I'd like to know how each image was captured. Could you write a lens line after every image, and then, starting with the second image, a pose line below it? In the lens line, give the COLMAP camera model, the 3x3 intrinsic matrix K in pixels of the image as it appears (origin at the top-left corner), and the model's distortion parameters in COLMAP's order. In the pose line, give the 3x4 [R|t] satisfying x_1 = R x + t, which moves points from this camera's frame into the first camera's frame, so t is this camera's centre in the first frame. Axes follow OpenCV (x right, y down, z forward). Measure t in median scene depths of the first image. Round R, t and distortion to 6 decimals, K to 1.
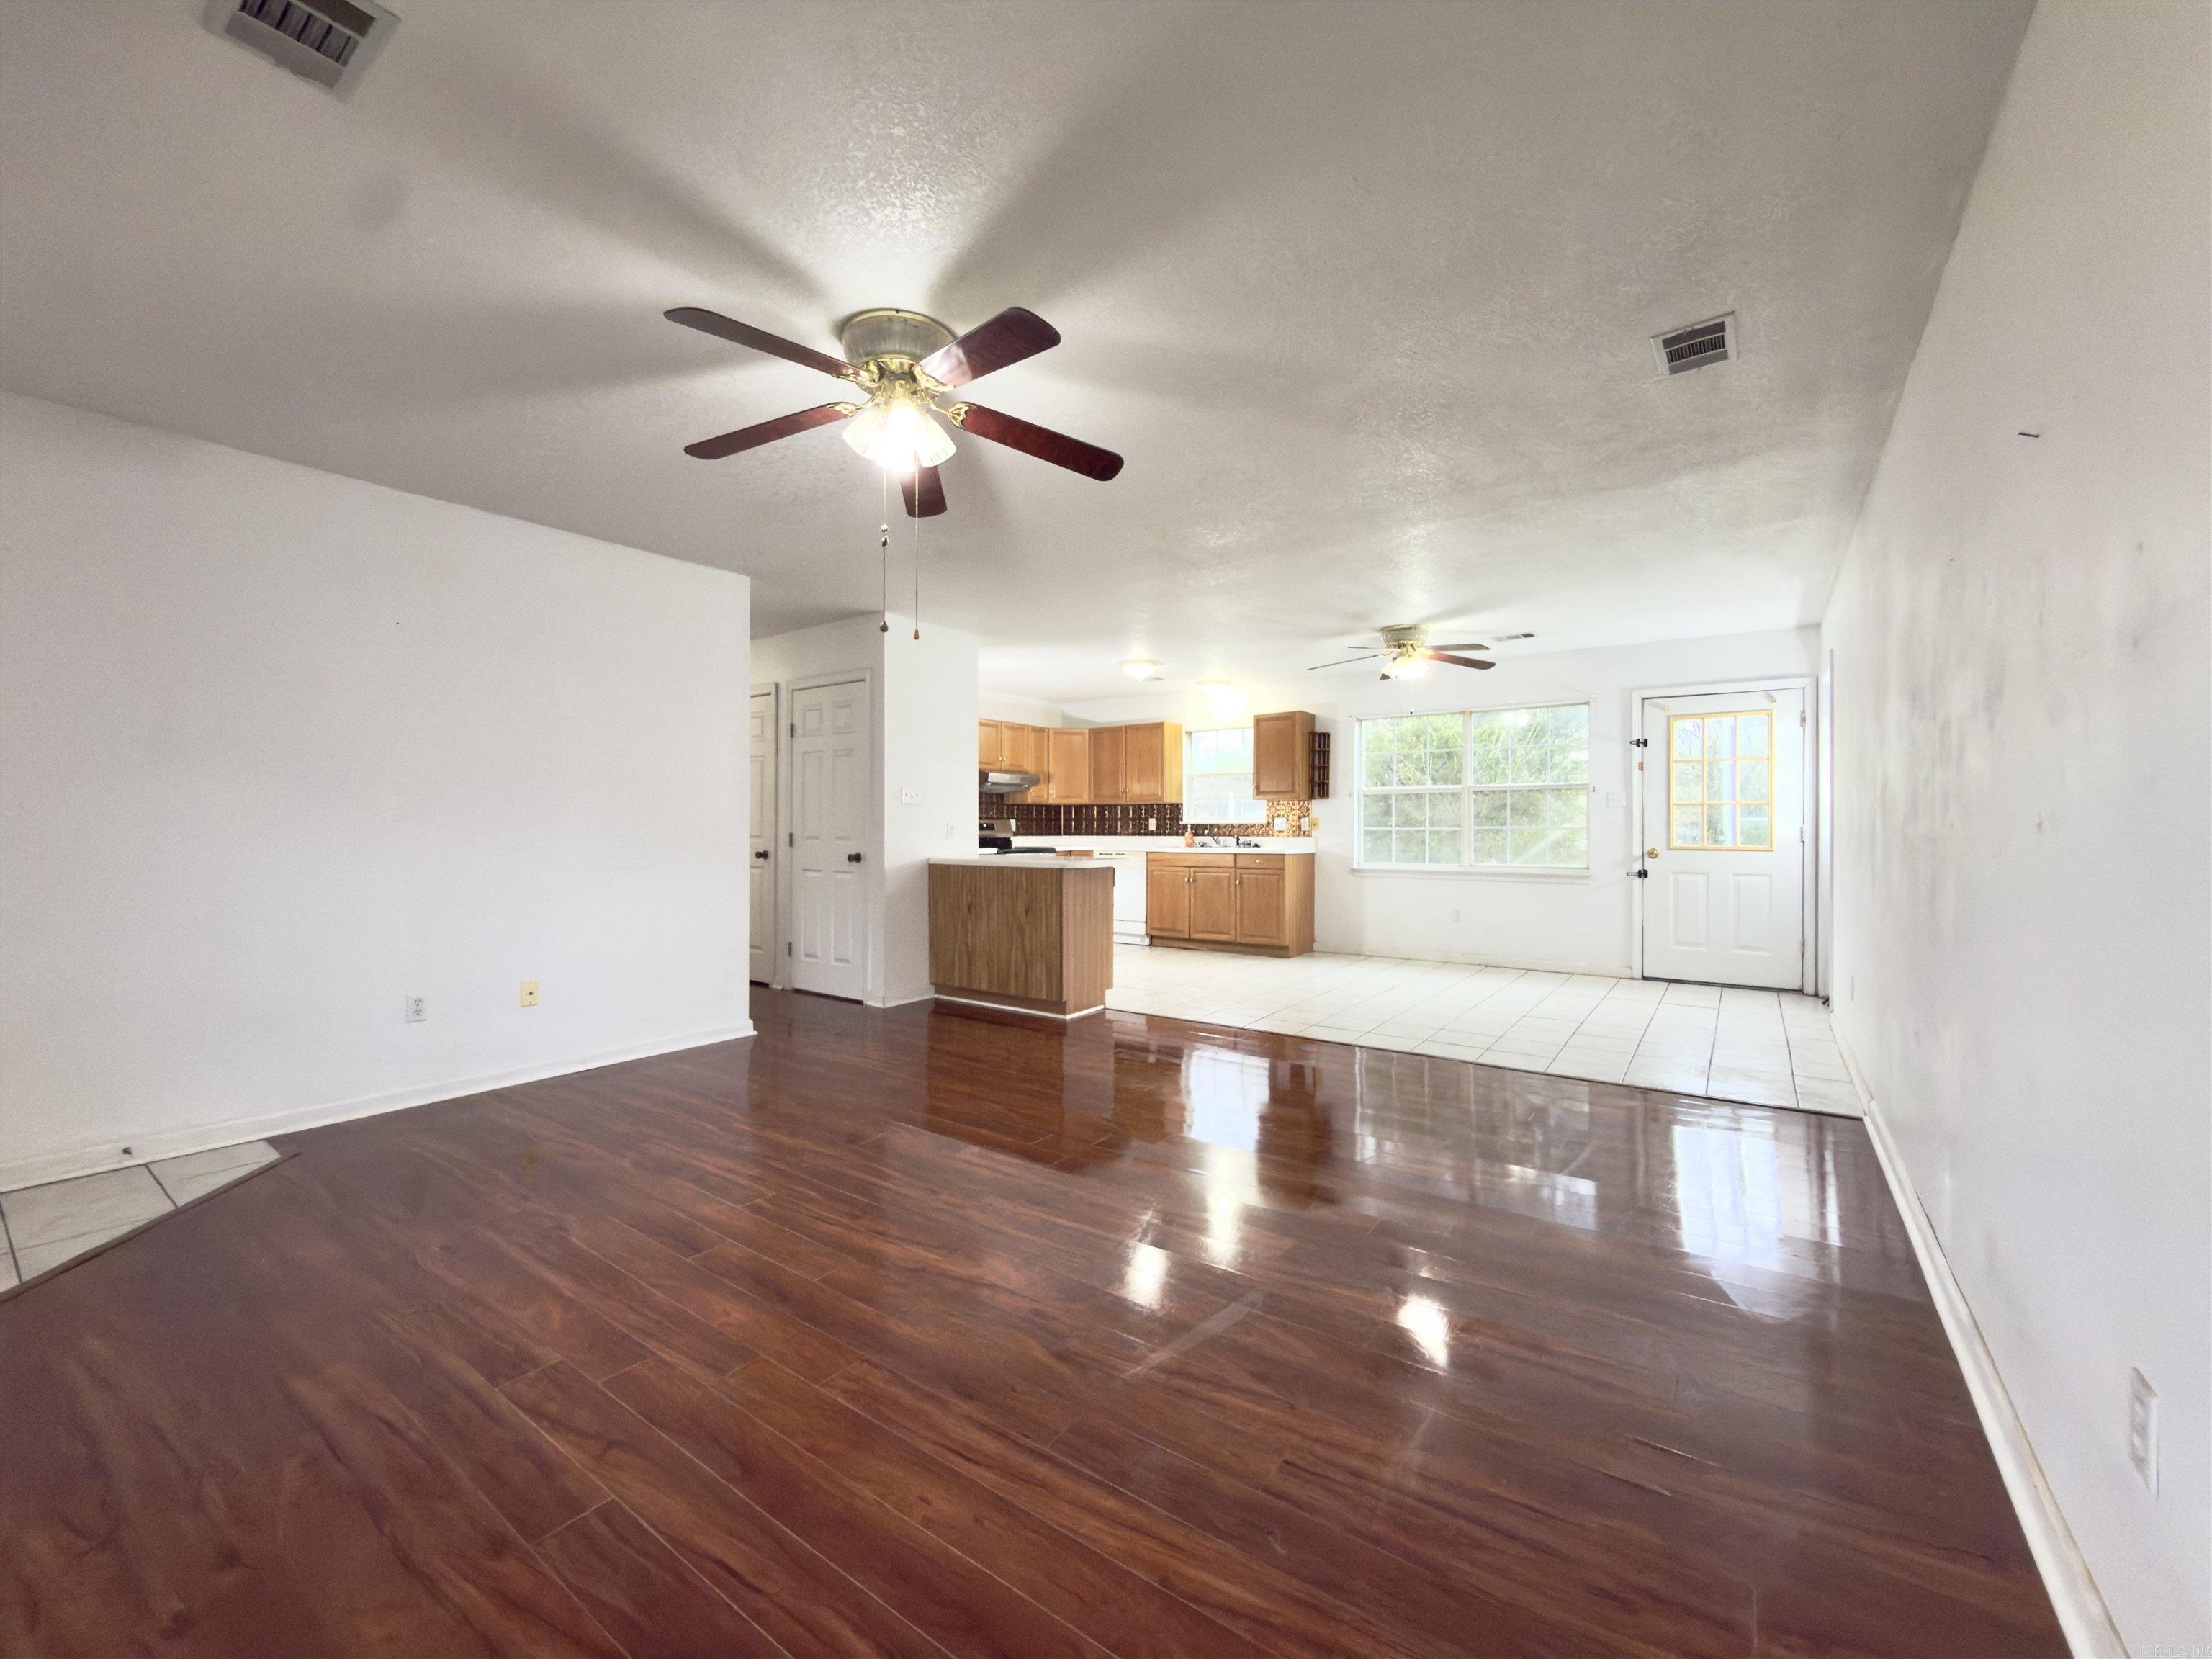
lens RADIAL K [[883.5, 0, 1108.9], [0, 883.5, 826.2], [0, 0, 1]] dist [-0.000688, 0.000331]
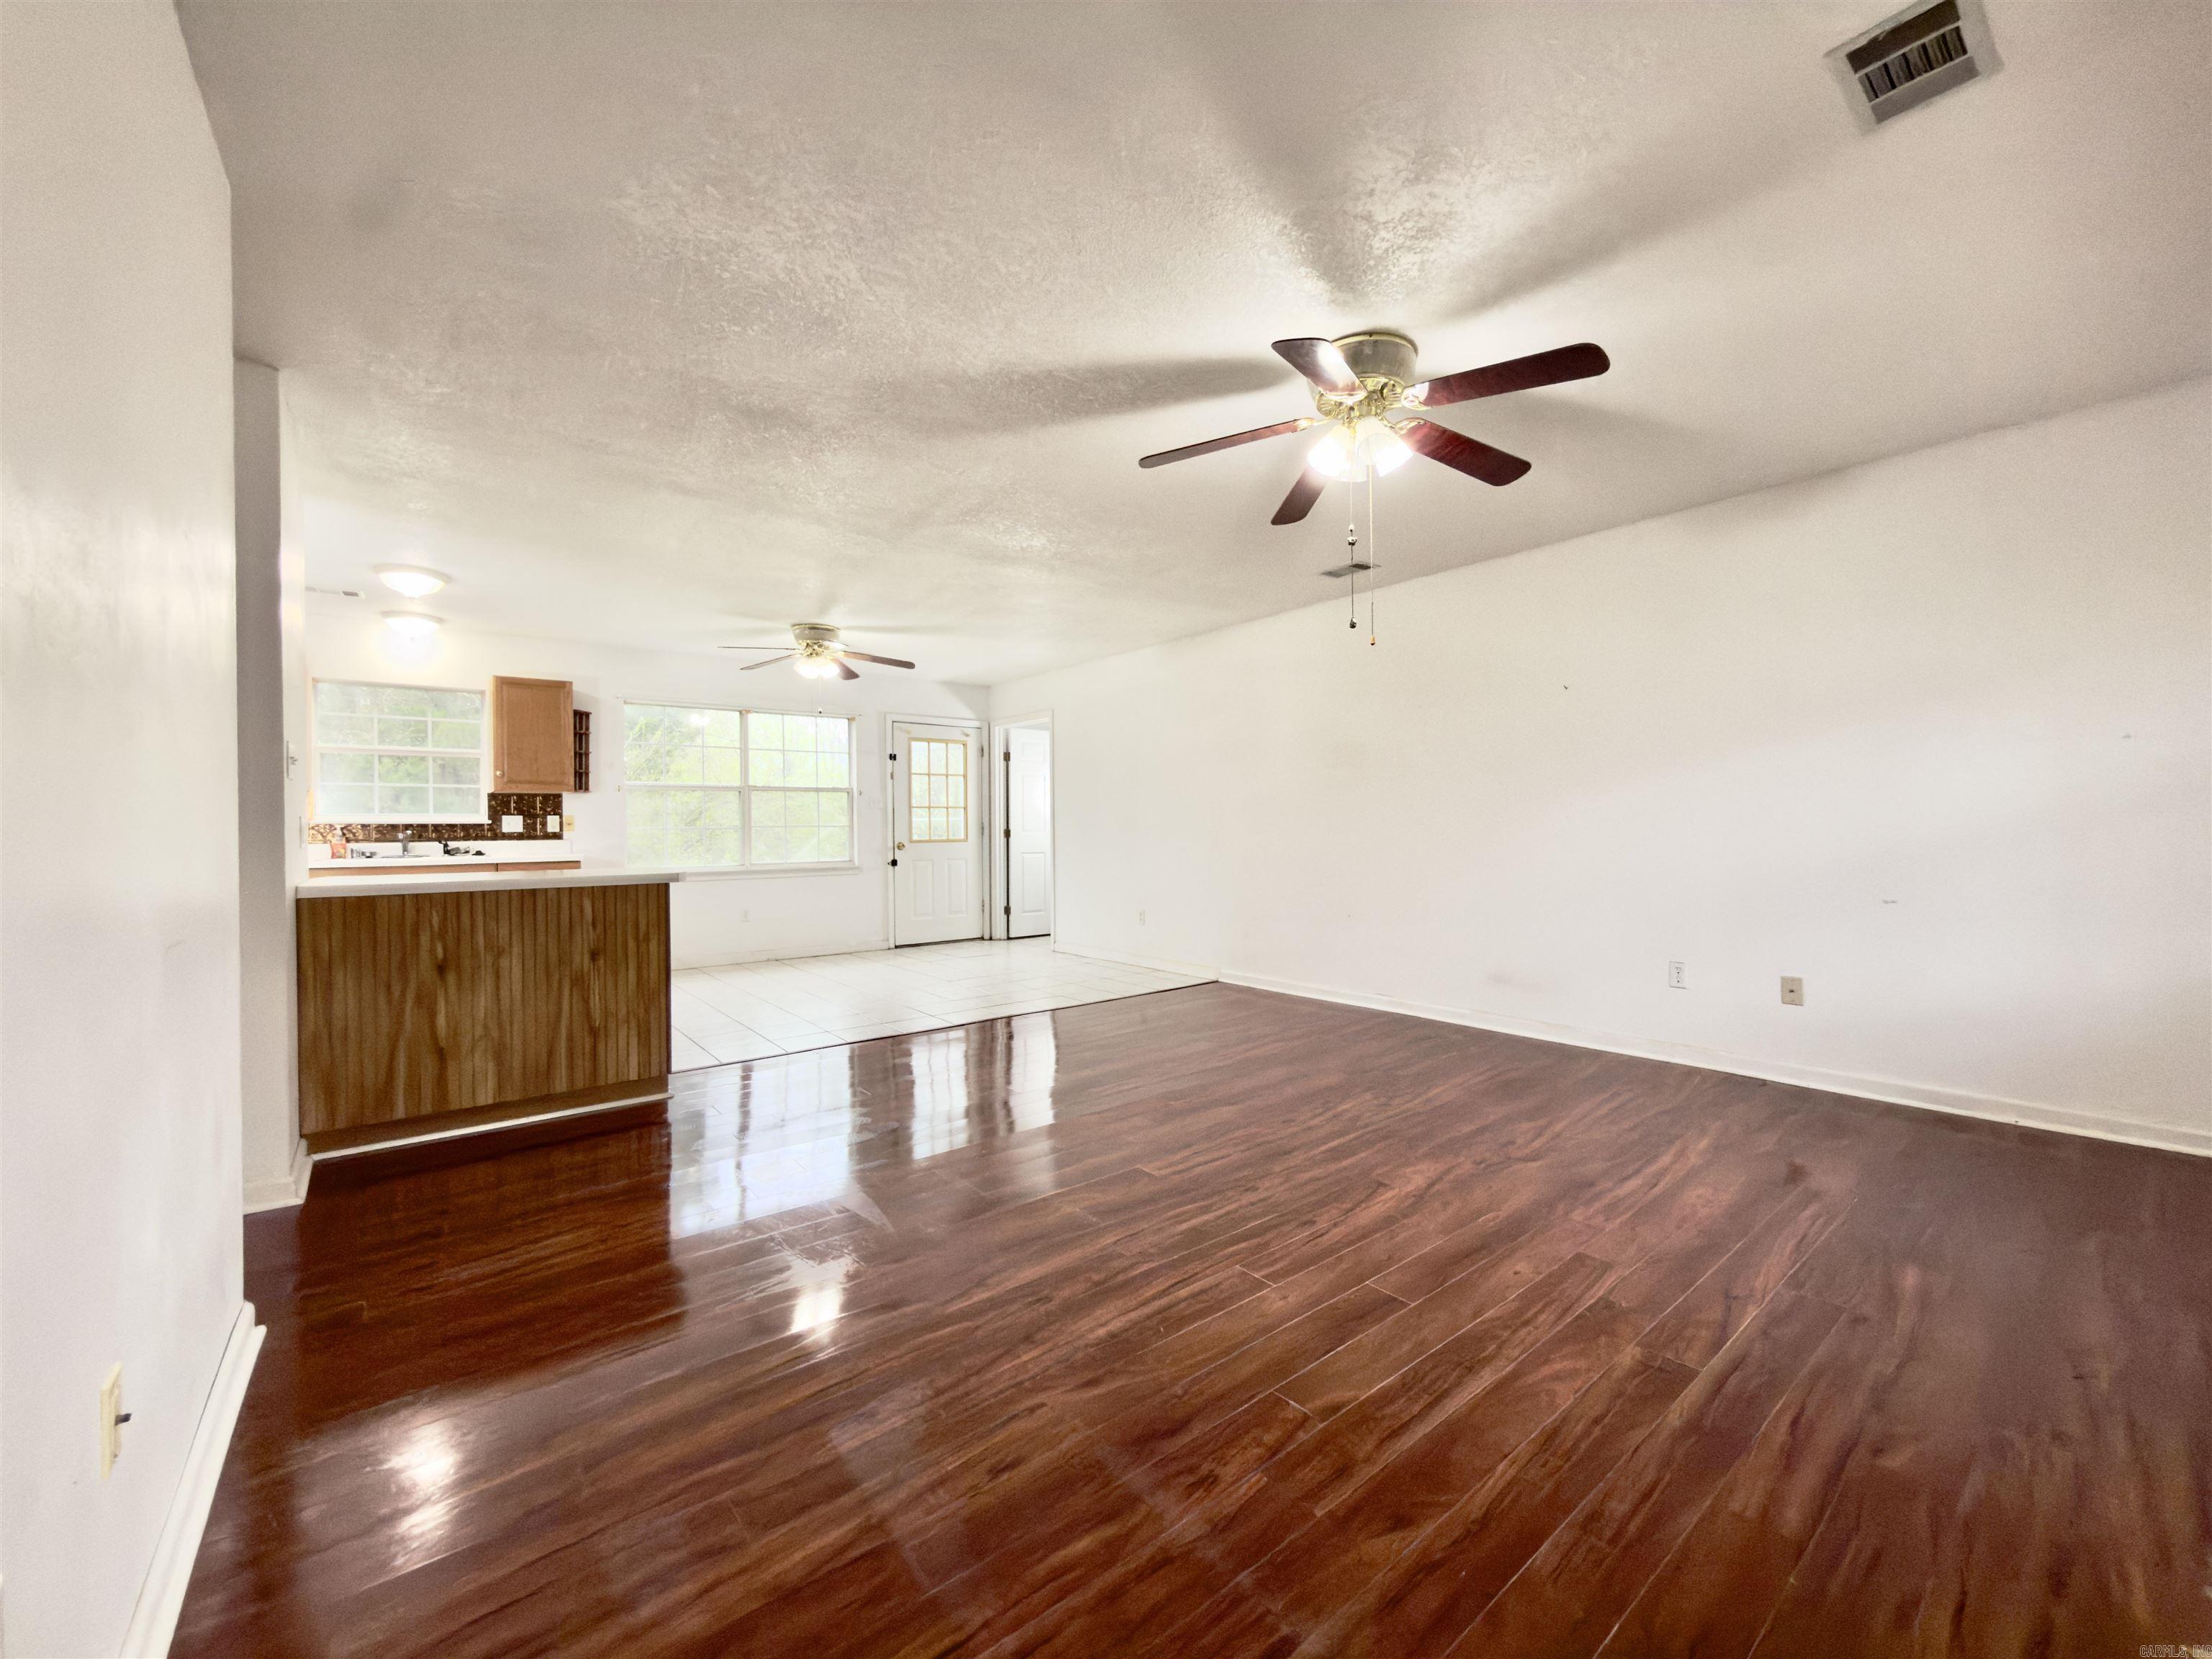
lens RADIAL K [[883.5, 0, 1108.9], [0, 883.5, 826.2], [0, 0, 1]] dist [-0.000688, 0.000331]
pose [[0.266919, -0.003496, 0.963713, -0.550071], [0.008466, 0.999963, 0.001282, 0.004005], [-0.963682, 0.007816, 0.266939, 0.412269]]
